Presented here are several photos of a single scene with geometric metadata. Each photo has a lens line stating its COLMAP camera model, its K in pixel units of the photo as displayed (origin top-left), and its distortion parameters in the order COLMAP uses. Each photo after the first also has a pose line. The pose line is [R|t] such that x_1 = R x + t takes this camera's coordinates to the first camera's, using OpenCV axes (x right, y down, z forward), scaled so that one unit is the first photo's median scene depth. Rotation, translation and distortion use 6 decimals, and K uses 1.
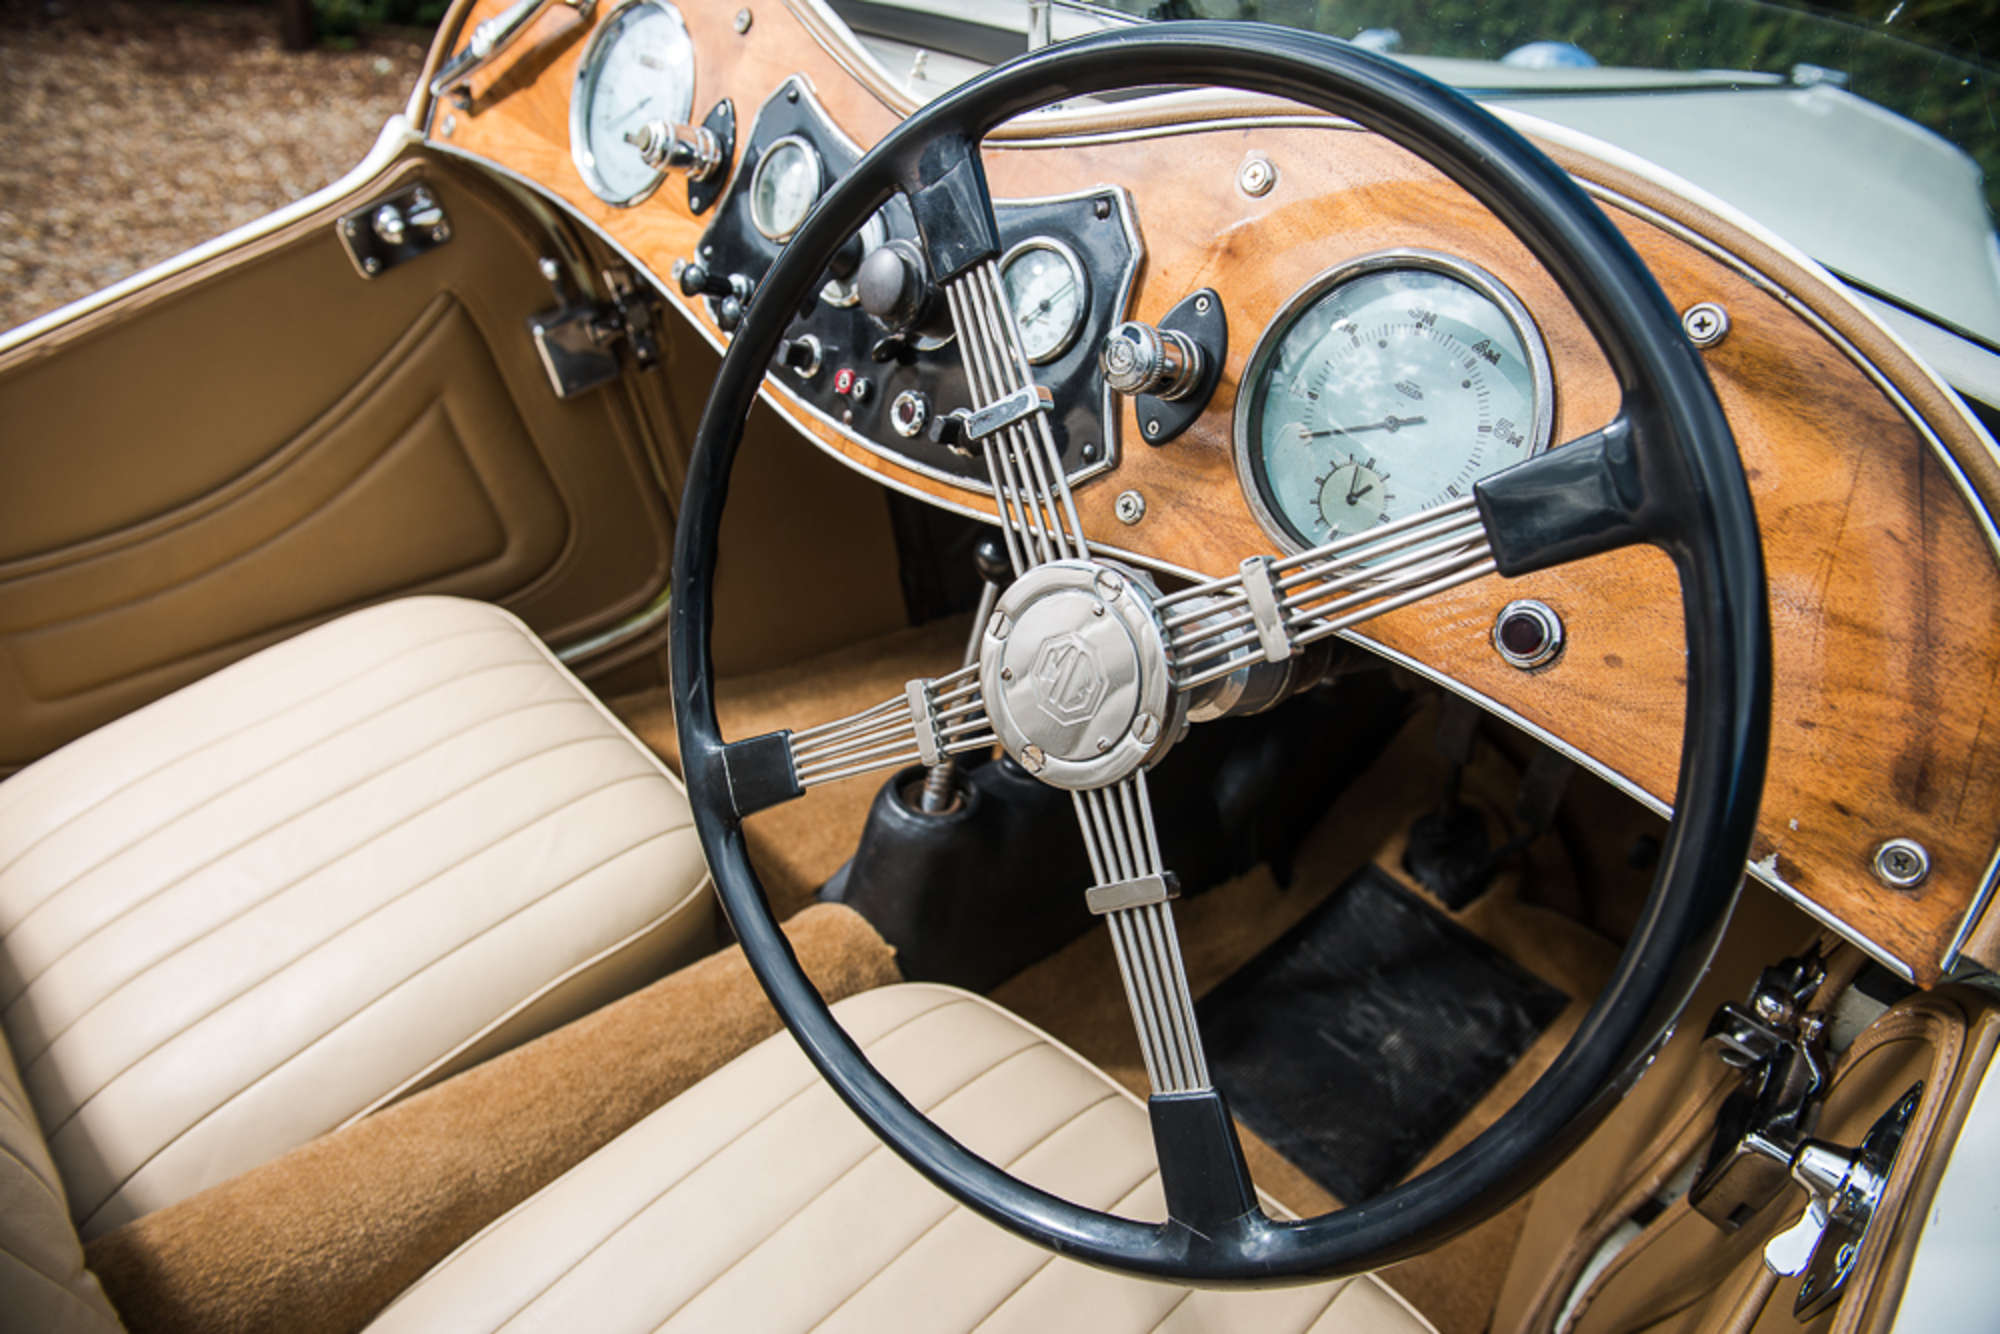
lens RADIAL K [[1337.5, 0, 1008.9], [0, 1337.5, 674.3], [0, 0, 1]] dist [-0.064373, -0.000900]
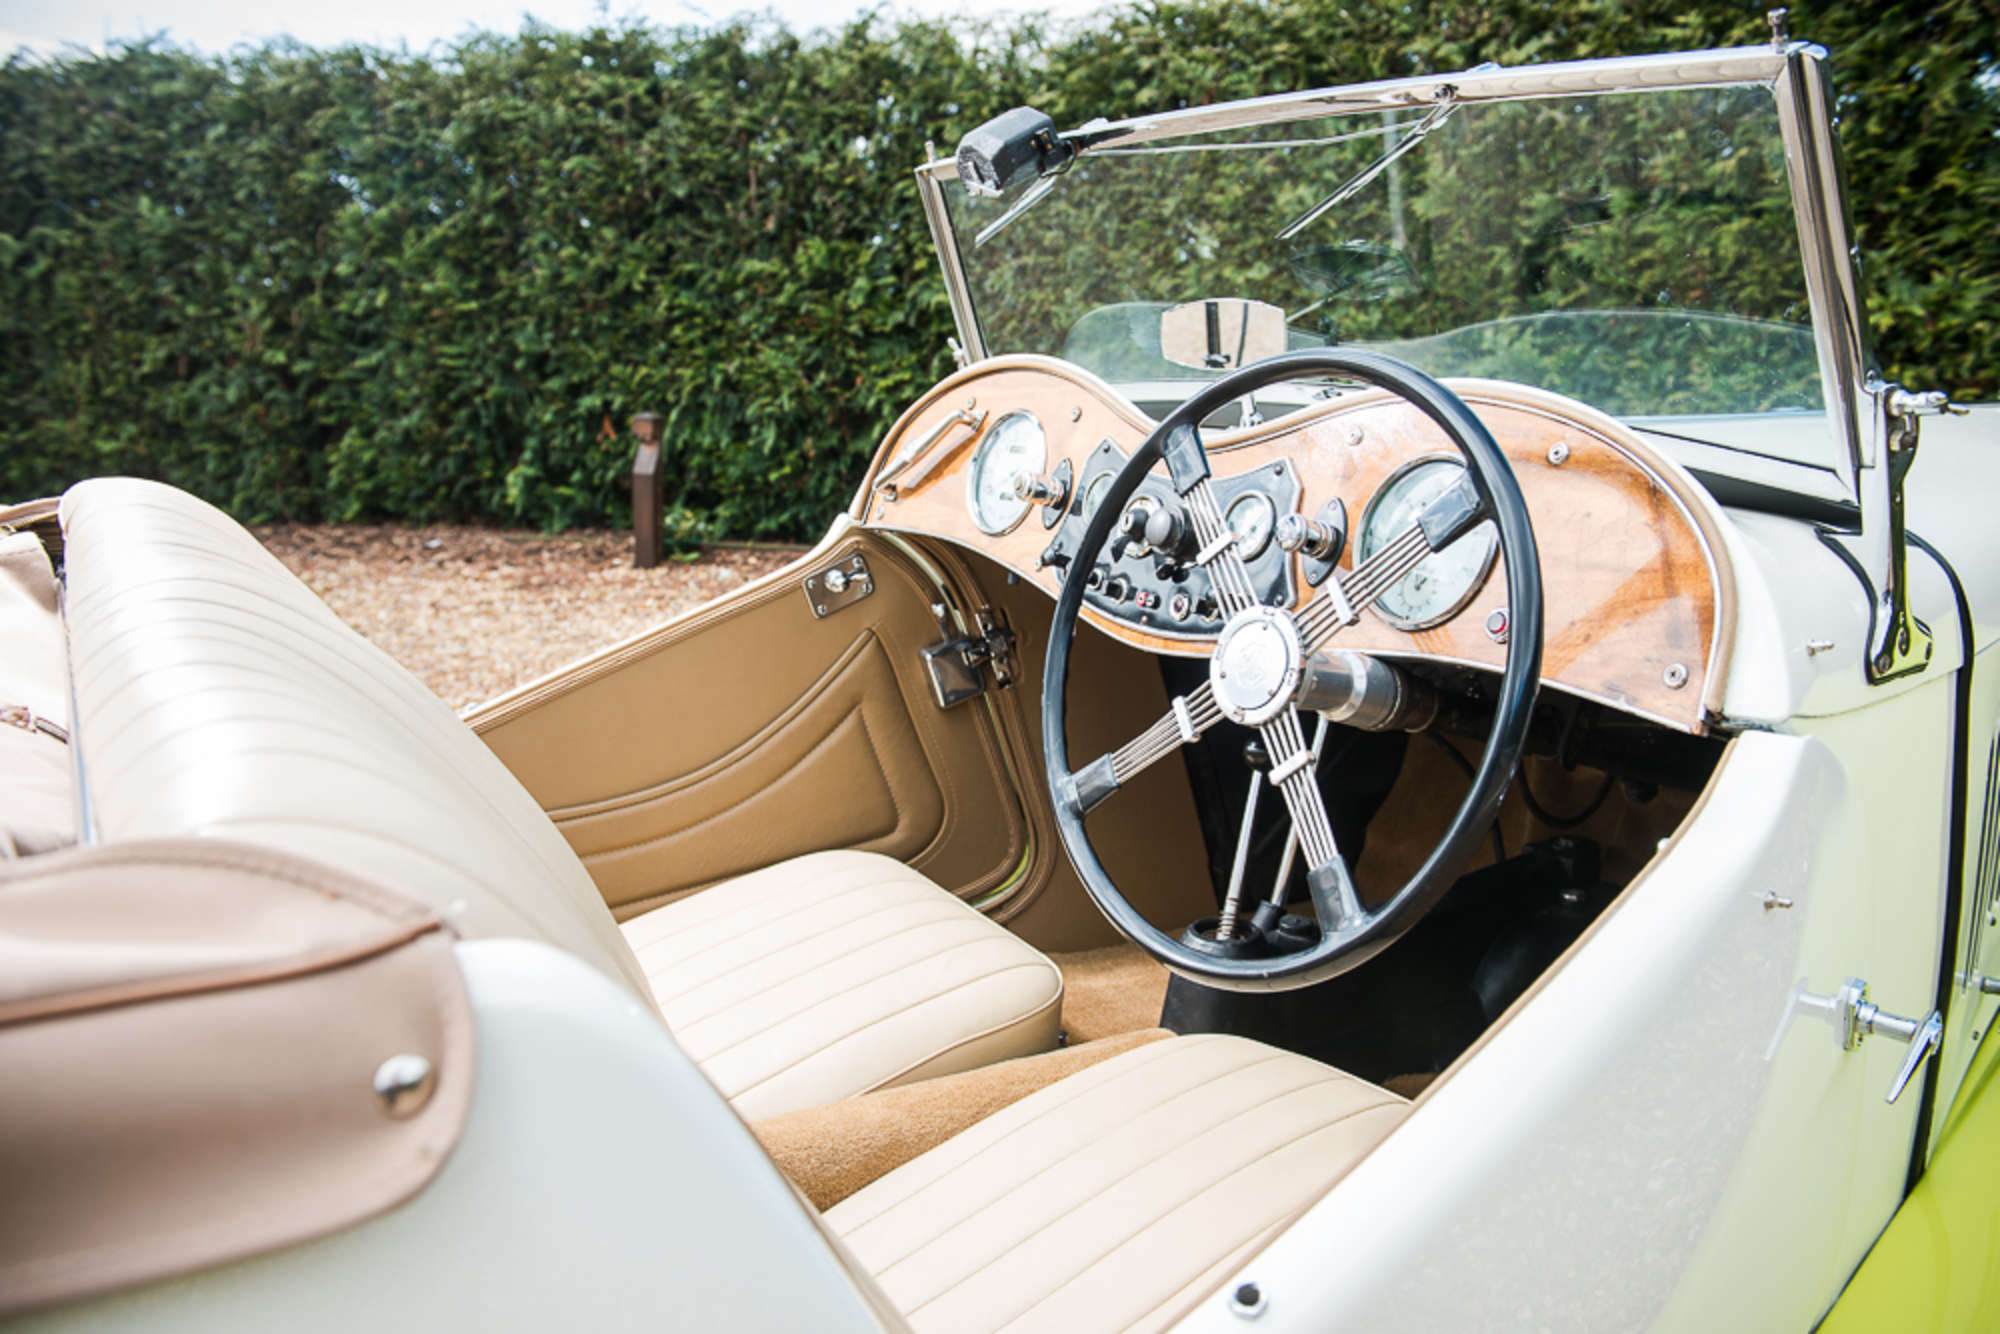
lens RADIAL K [[1571.8, 0, 1000.3], [0, 1571.8, 651.1], [0, 0, 1]] dist [-0.032778, -0.016156]
pose [[0.972005, -0.078896, -0.221316, 0.116457], [-0.008013, 0.930259, -0.366816, 0.491835], [0.234822, 0.358321, 0.903585, -0.682891]]
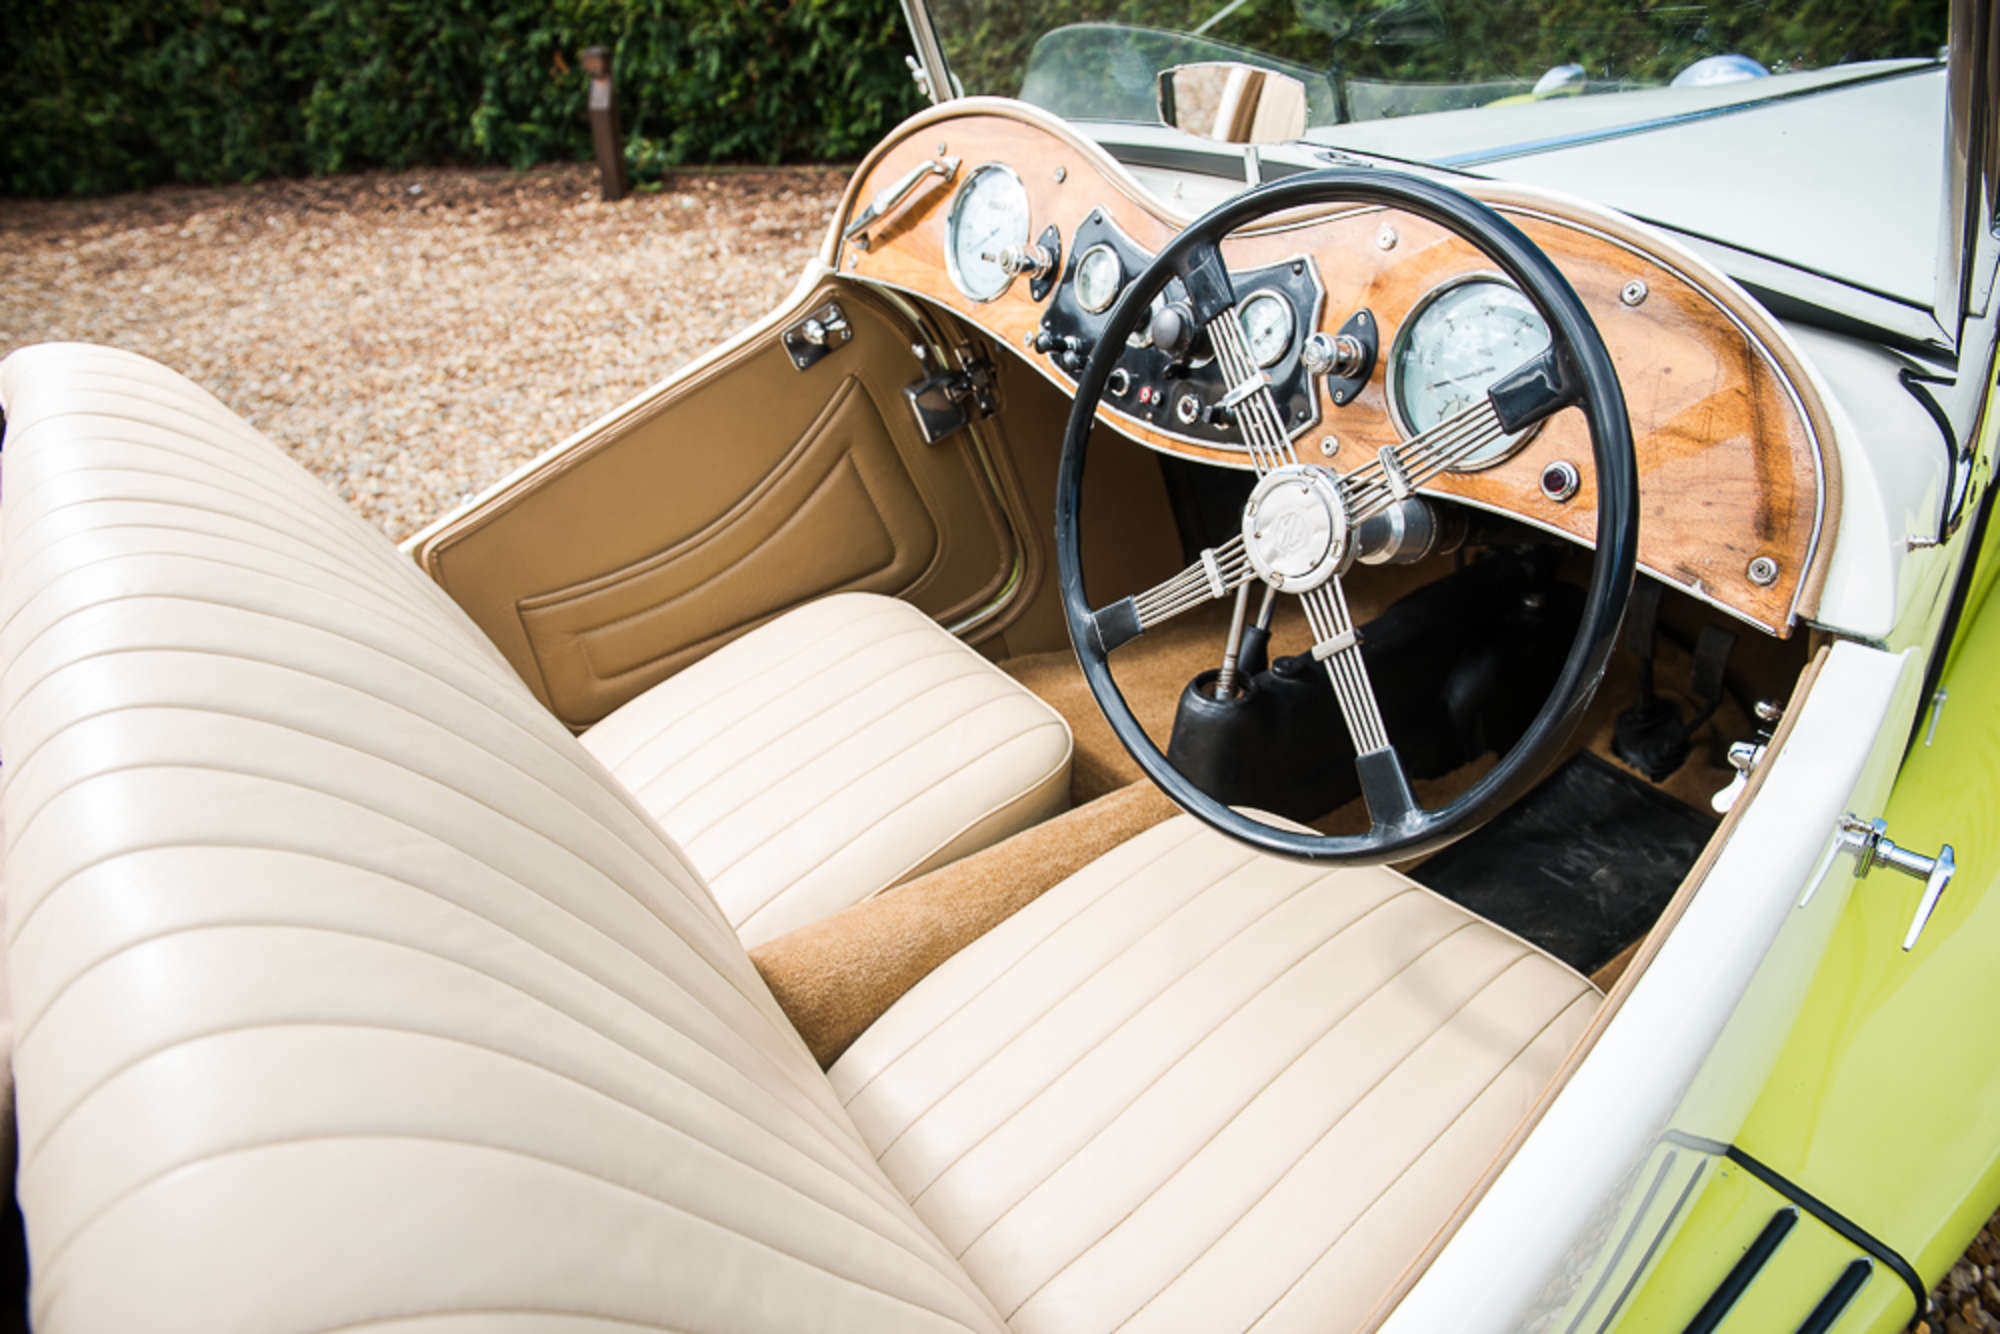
lens RADIAL K [[1337.5, 0, 1003.4], [0, 1337.5, 665.7], [0, 0, 1]] dist [-0.064373, -0.000900]
pose [[0.974727, -0.074851, -0.210487, 0.017786], [0.064807, 0.996423, -0.054228, 0.155246], [0.213793, 0.039216, 0.976092, -0.501361]]
